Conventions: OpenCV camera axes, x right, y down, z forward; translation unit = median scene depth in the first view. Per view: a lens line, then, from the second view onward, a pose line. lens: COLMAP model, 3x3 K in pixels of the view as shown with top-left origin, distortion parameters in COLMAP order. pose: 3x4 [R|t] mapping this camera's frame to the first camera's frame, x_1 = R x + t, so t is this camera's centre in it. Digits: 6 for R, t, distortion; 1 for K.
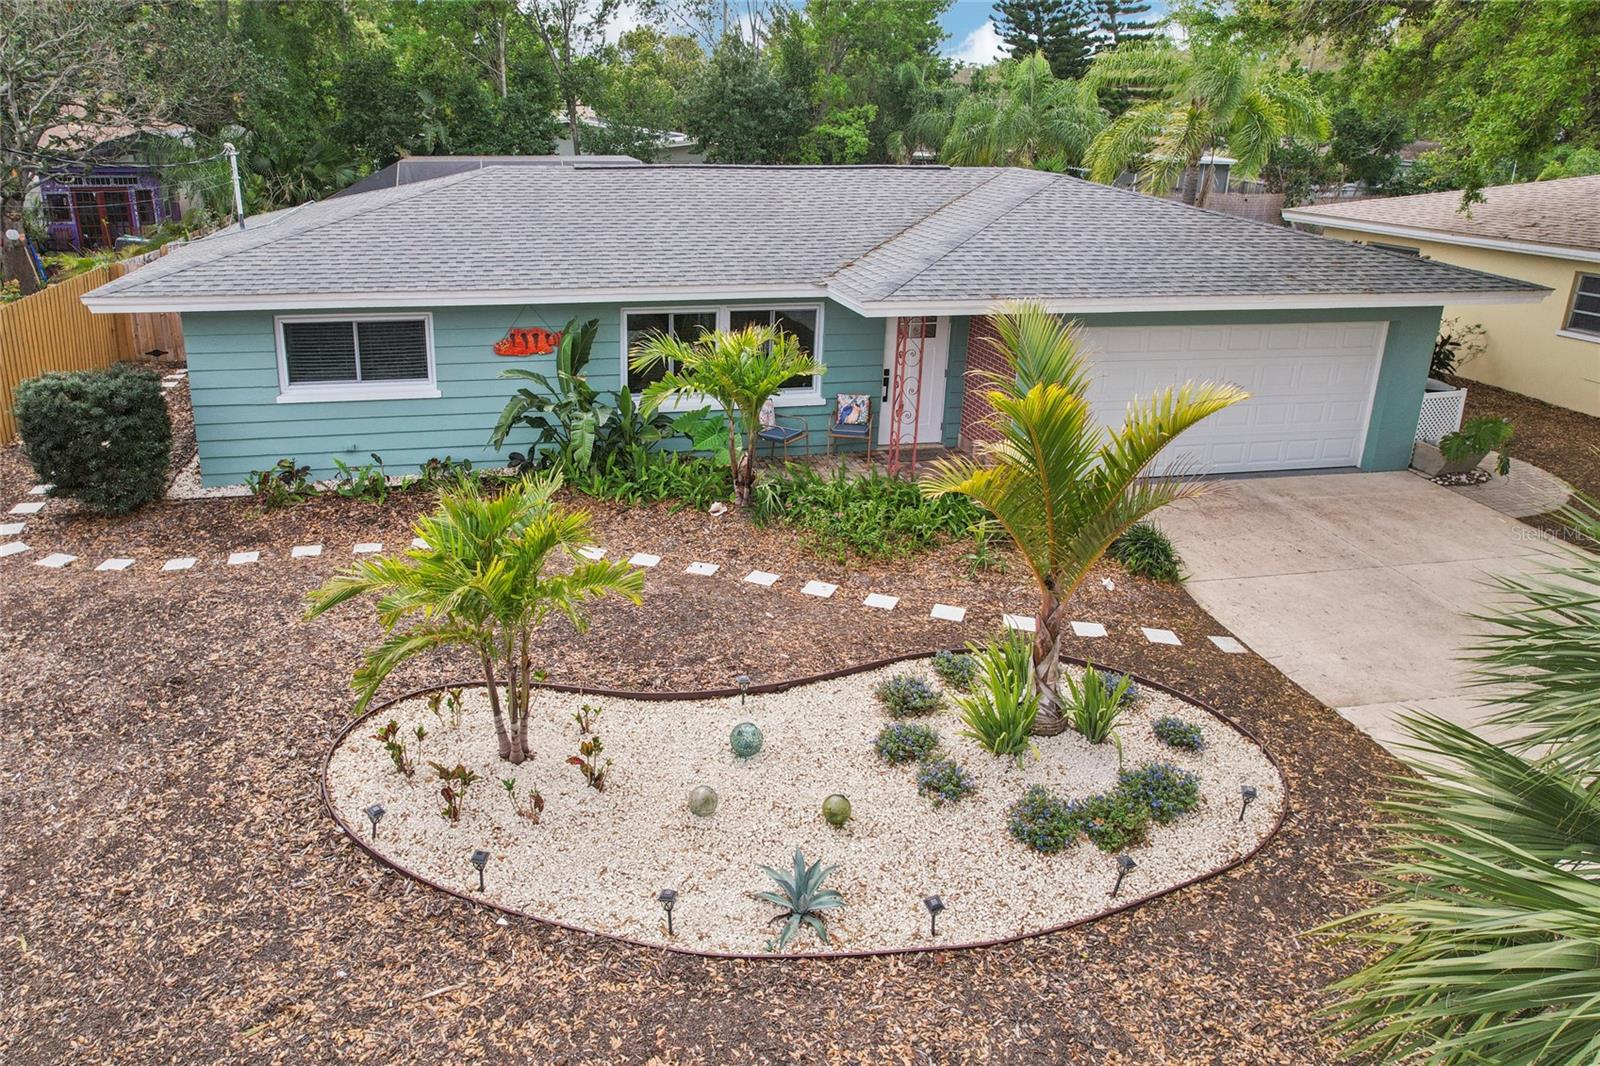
lens RADIAL K [[1026.1, 0, 771.7], [0, 1026.1, 527.8], [0, 0, 1]] dist [-0.081636, 0.073288]
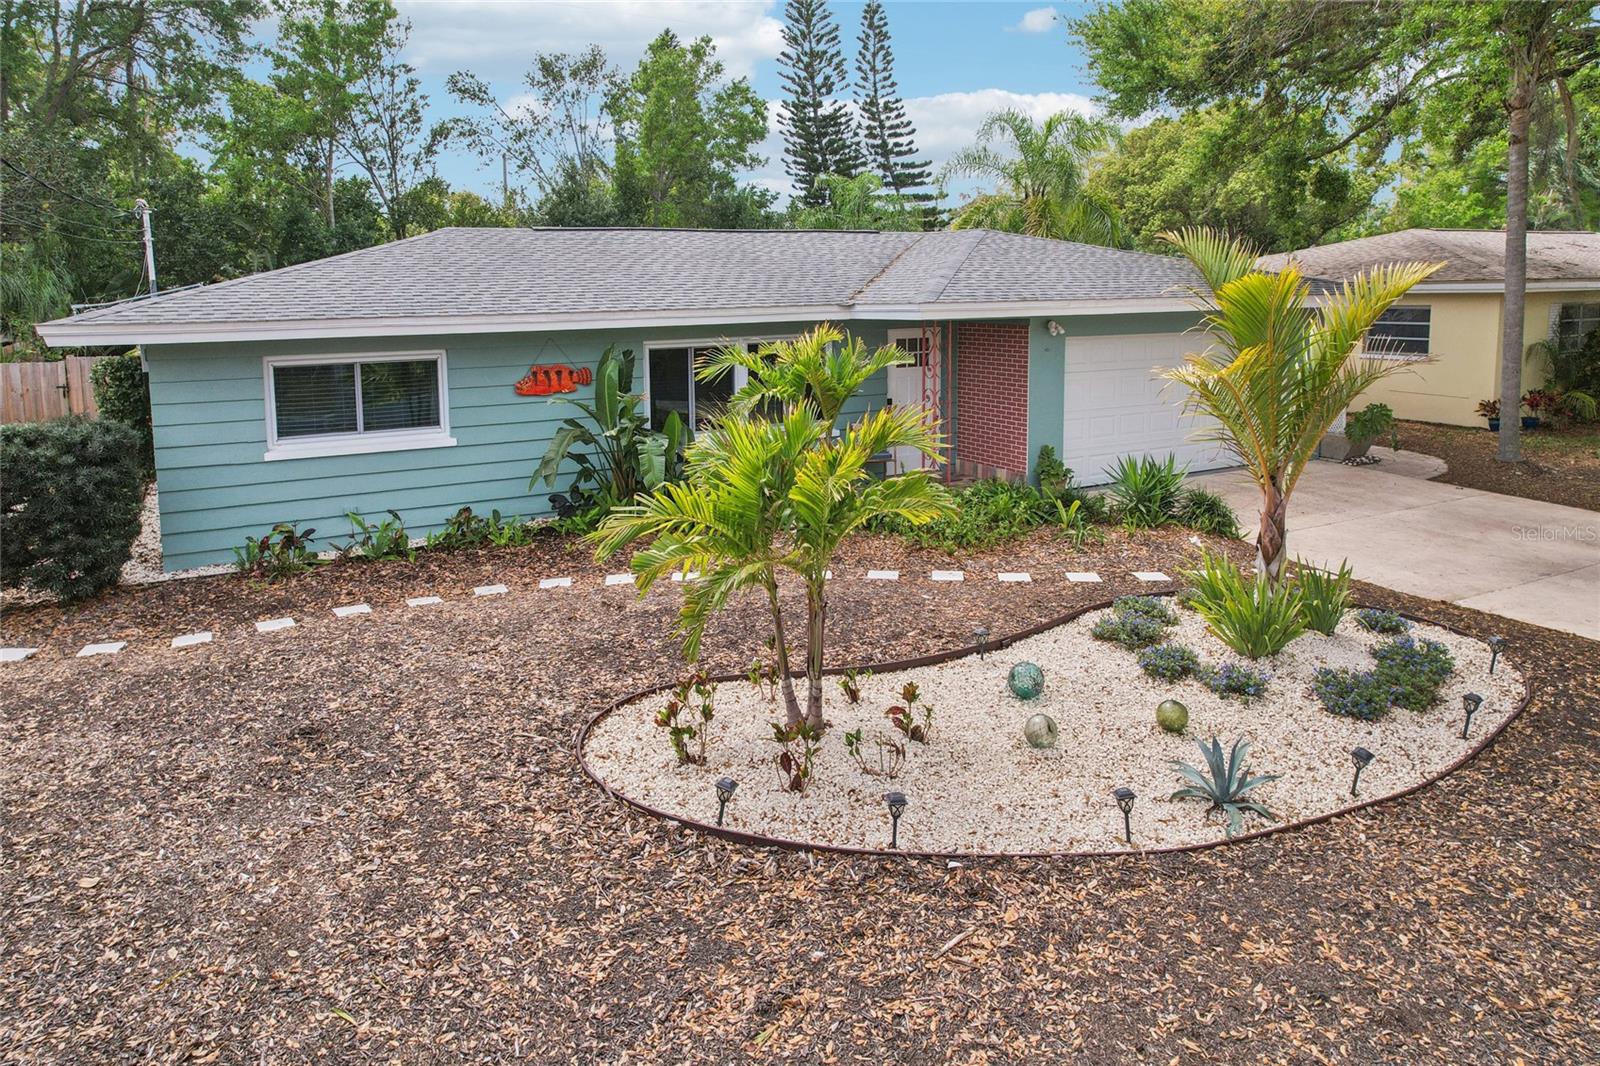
lens RADIAL K [[992.4, 0, 800.0], [0, 992.4, 533.0], [0, 0, 1]] dist [-0.057129, 0.035970]
pose [[0.957041, -0.099660, 0.272288, -0.318084], [0.139379, 0.981586, -0.130622, 0.116771], [-0.254256, 0.162962, 0.953309, 0.123435]]
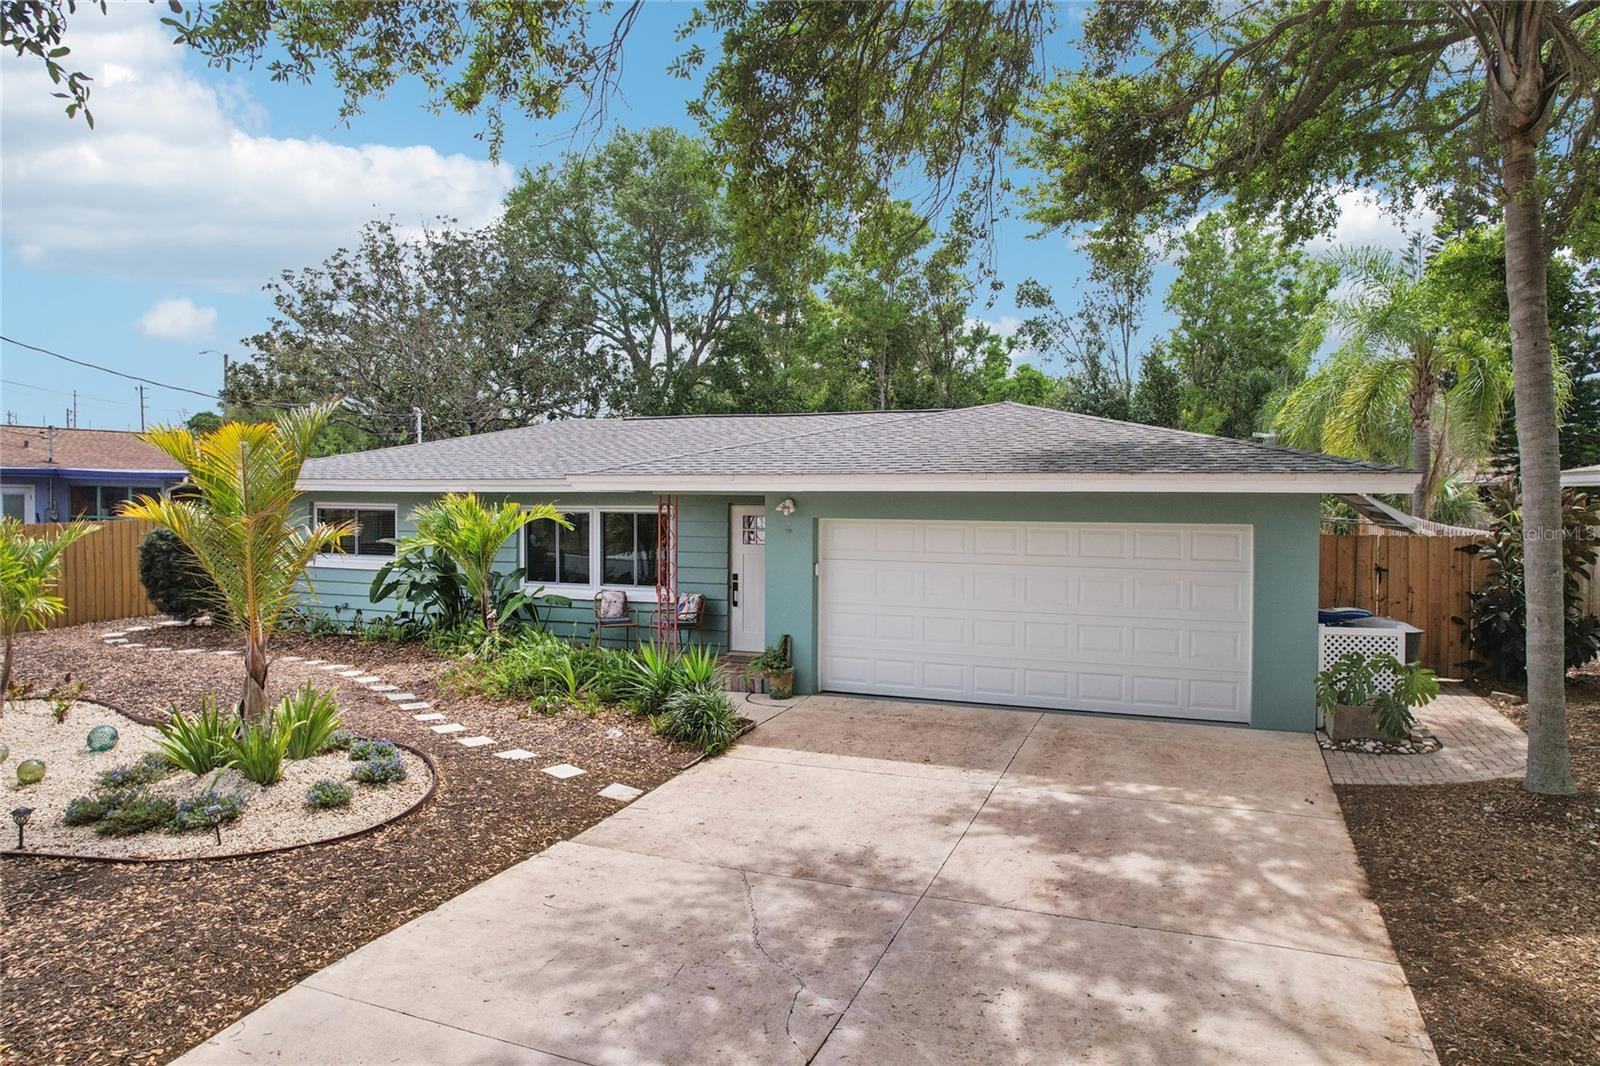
lens RADIAL K [[1026.1, 0, 771.7], [0, 1026.1, 527.8], [0, 0, 1]] dist [-0.081636, 0.073288]
pose [[0.855918, 0.015321, -0.516885, 0.850932], [-0.182285, 0.944338, -0.273856, 0.096419], [0.483919, 0.328619, 0.811069, 0.206547]]
